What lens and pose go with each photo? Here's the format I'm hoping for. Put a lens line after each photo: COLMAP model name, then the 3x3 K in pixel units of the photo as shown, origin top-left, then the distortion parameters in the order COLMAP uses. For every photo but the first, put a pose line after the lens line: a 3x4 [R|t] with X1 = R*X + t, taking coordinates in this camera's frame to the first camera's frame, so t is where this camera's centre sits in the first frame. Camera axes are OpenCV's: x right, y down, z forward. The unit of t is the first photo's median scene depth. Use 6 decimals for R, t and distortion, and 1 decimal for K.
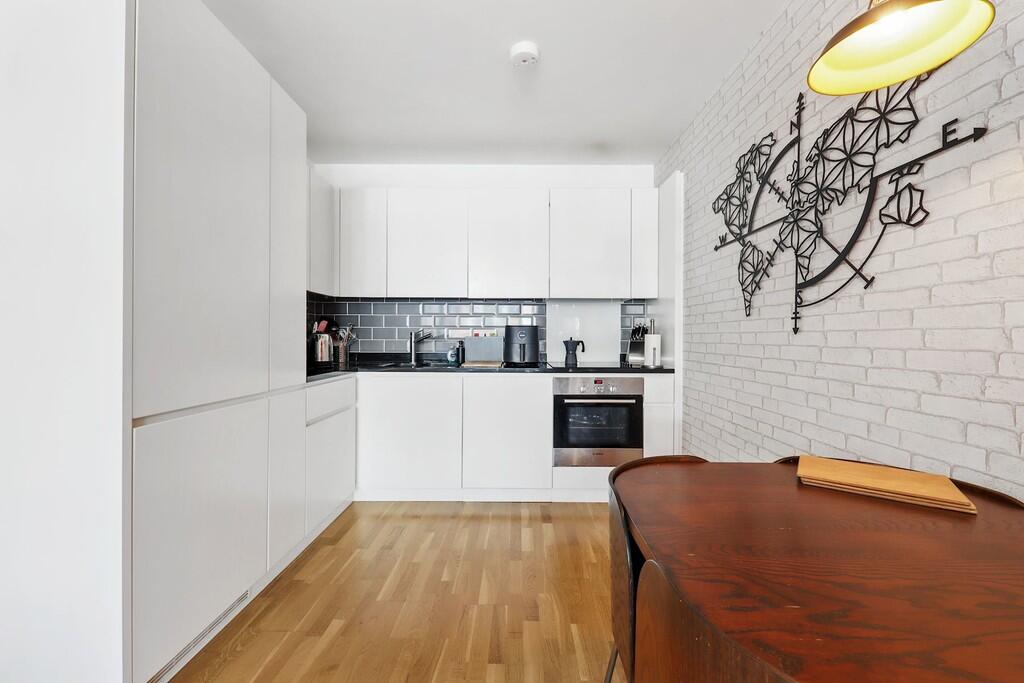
lens RADIAL K [[396.2, 0, 515.2], [0, 396.2, 339.4], [0, 0, 1]] dist [0.014998, -0.006463]
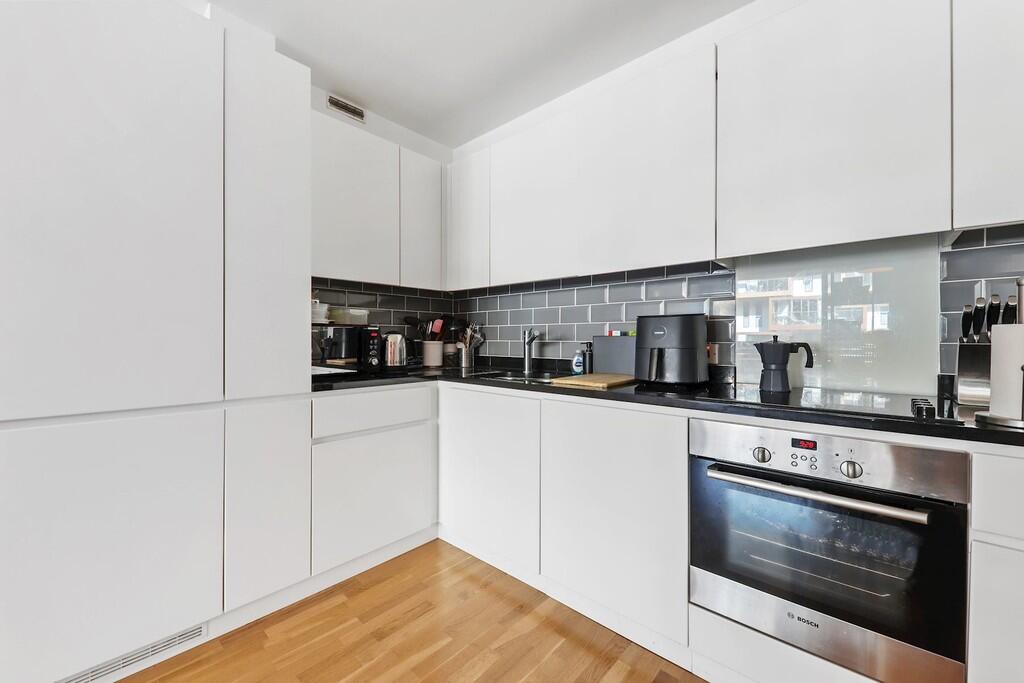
lens RADIAL K [[396.2, 0, 515.2], [0, 396.2, 339.4], [0, 0, 1]] dist [0.014998, -0.006463]
pose [[0.749826, -0.002123, -0.661631, 0.227577], [0.000313, 0.999996, -0.002853, 0.000594], [0.661635, 0.001932, 0.749824, 0.433901]]
